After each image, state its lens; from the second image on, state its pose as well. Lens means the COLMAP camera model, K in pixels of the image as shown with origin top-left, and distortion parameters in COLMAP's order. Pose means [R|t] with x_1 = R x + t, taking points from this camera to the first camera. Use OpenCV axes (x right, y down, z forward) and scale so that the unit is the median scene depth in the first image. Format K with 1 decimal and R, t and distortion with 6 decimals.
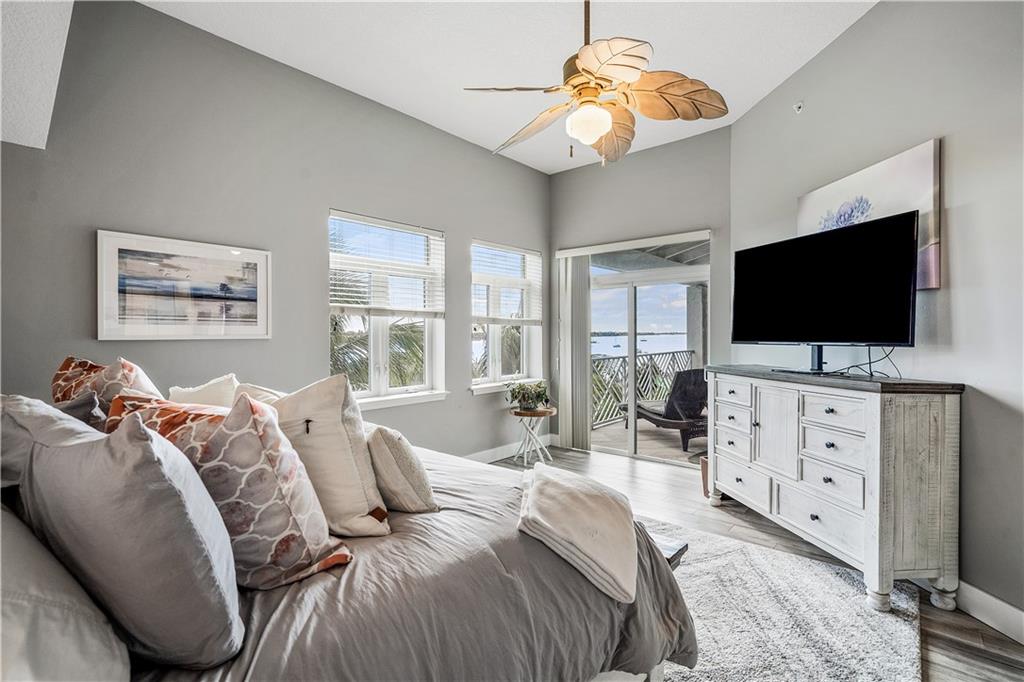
lens RADIAL K [[474.8, 0, 513.9], [0, 474.8, 334.6], [0, 0, 1]] dist [0.005009, 0.000285]
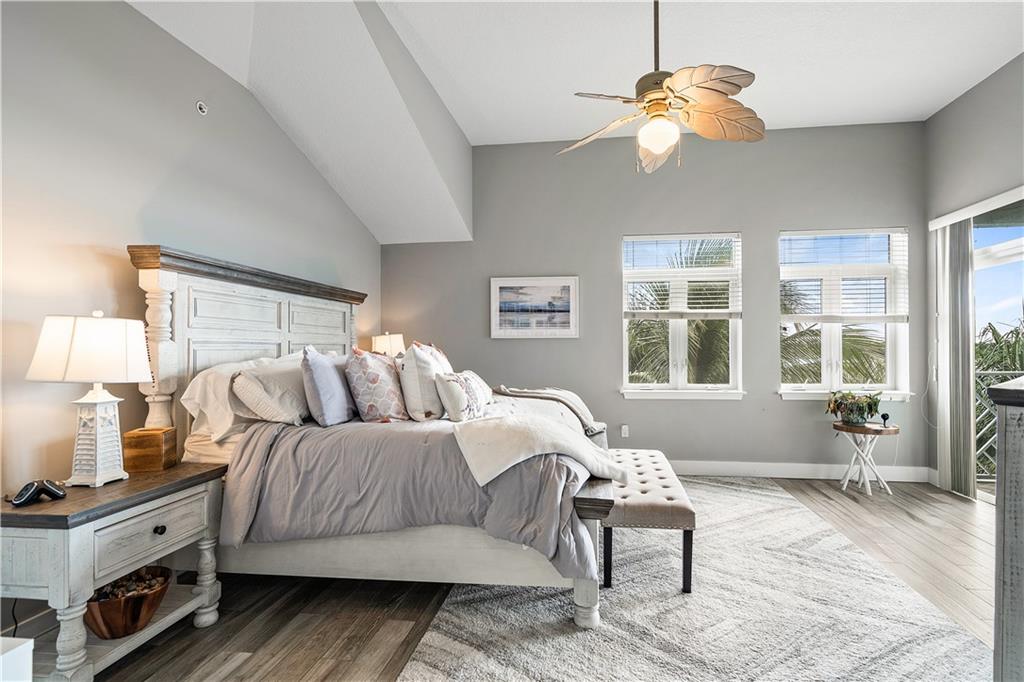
lens RADIAL K [[474.8, 0, 517.9], [0, 474.8, 345.4], [0, 0, 1]] dist [0.005009, 0.000285]
pose [[0.533078, -0.000325, -0.846066, 0.601944], [-0.003679, 0.999990, -0.002702, 0.036319], [0.846058, 0.004553, 0.533072, 0.098094]]
